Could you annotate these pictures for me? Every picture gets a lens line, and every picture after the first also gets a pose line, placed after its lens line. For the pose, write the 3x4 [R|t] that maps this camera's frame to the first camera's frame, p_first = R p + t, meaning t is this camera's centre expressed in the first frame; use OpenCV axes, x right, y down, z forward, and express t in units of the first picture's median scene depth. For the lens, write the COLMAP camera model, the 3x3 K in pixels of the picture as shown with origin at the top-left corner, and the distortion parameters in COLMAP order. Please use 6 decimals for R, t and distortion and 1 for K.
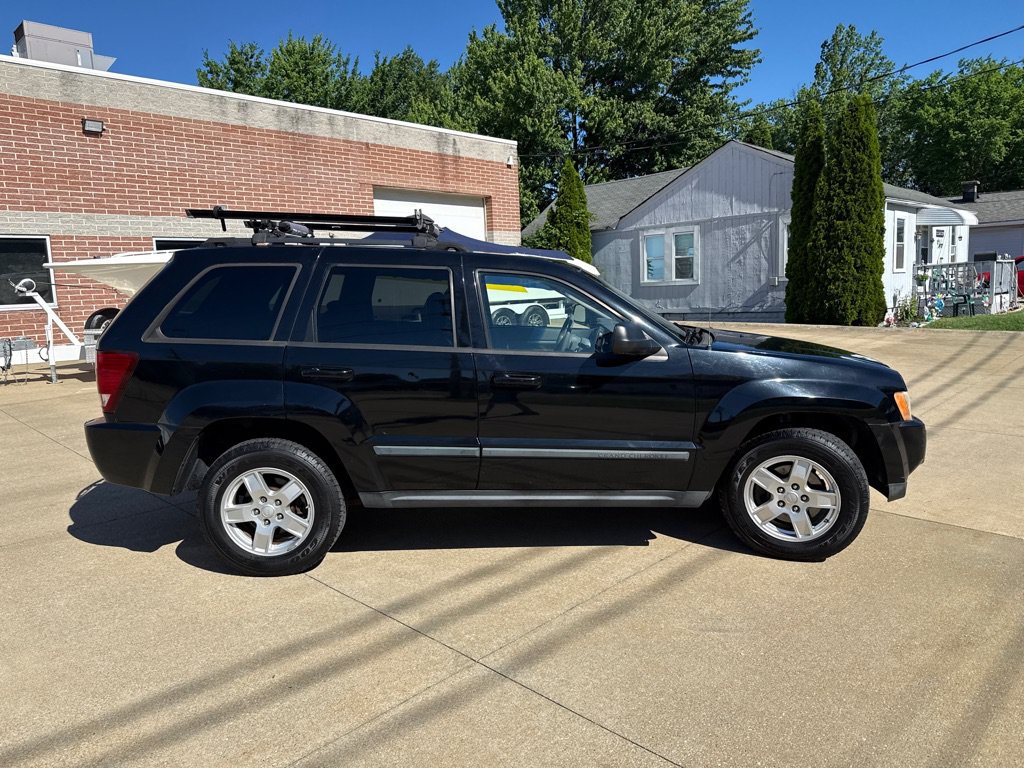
lens RADIAL K [[749.6, 0, 512.0], [0, 749.6, 384.0], [0, 0, 1]] dist [-0.004218, -0.029695]
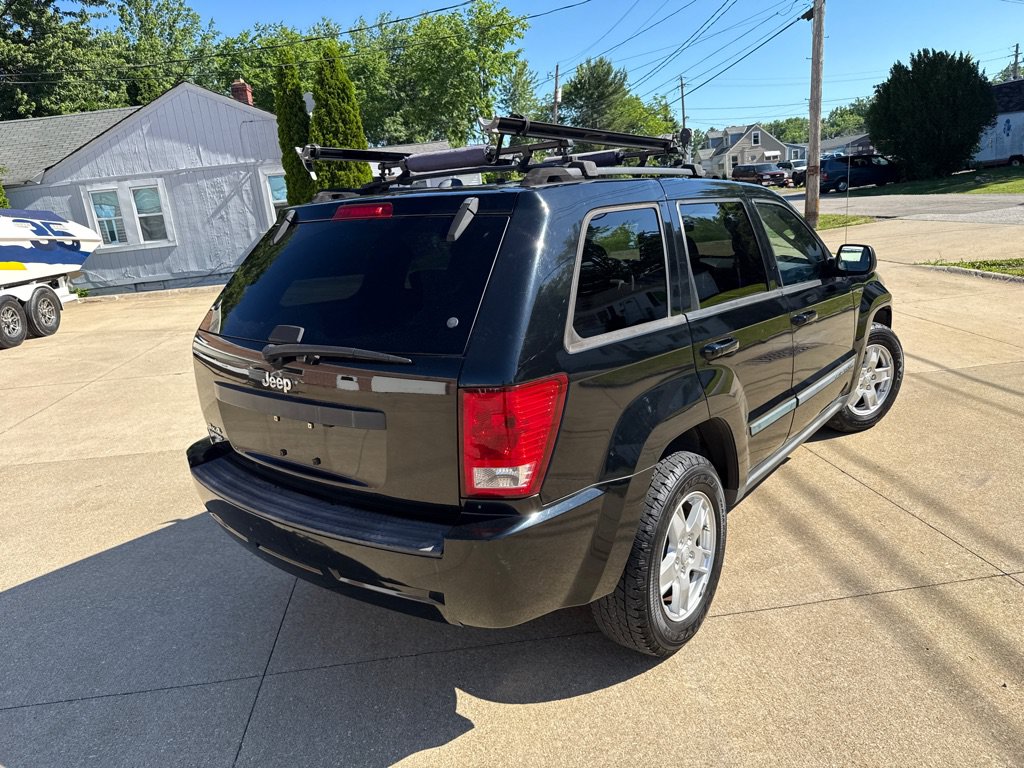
lens RADIAL K [[749.6, 0, 512.0], [0, 749.6, 384.0], [0, 0, 1]] dist [-0.004218, -0.029695]
pose [[0.623462, -0.207154, 0.753911, -0.204924], [0.167075, 0.977287, 0.130366, -0.023699], [-0.763794, 0.044682, 0.643912, 0.146305]]
